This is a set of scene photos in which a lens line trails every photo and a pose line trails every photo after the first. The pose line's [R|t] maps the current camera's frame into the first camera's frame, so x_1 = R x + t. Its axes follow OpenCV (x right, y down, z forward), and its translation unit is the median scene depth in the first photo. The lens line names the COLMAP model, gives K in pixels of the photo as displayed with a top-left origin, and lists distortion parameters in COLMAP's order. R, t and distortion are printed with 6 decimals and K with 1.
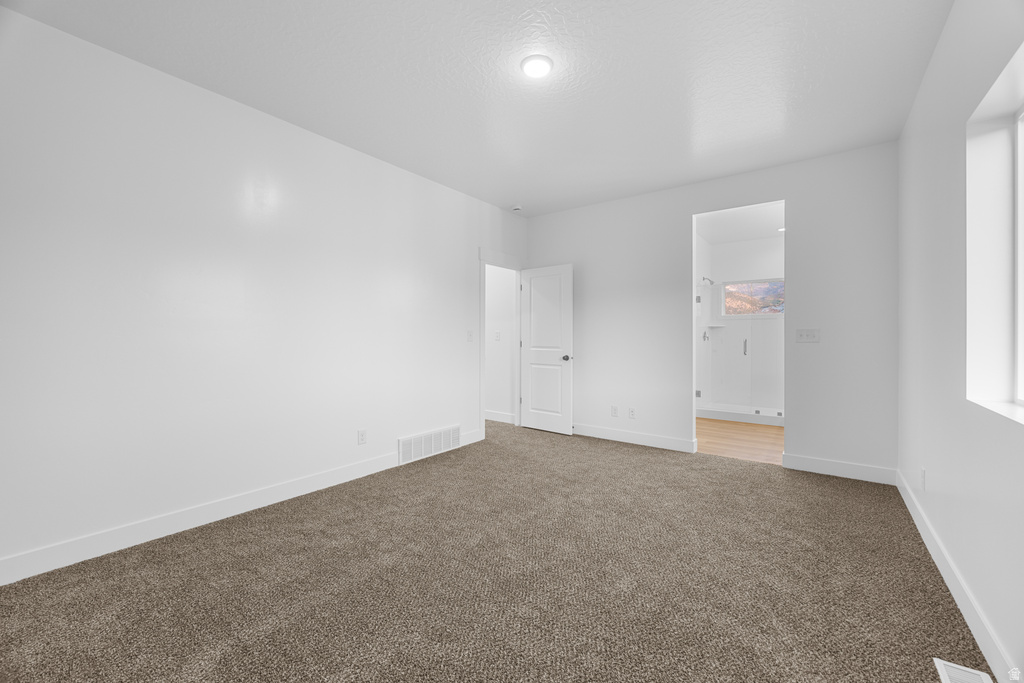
lens RADIAL K [[413.5, 0, 514.1], [0, 413.5, 337.3], [0, 0, 1]] dist [-0.007109, 0.000642]
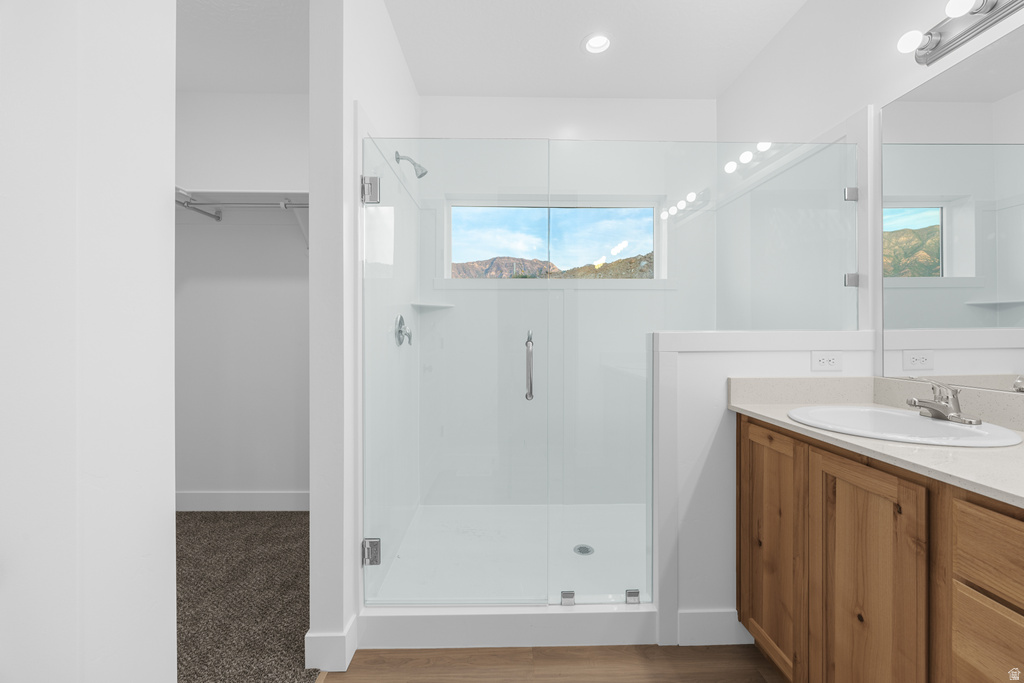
lens RADIAL K [[413.5, 0, 512.3], [0, 413.5, 337.2], [0, 0, 1]] dist [-0.007109, 0.000642]
pose [[0.789546, -0.000843, 0.613690, 0.332438], [-0.000337, 0.999998, 0.001808, 0.001285], [-0.613691, -0.001634, 0.789545, 0.689789]]
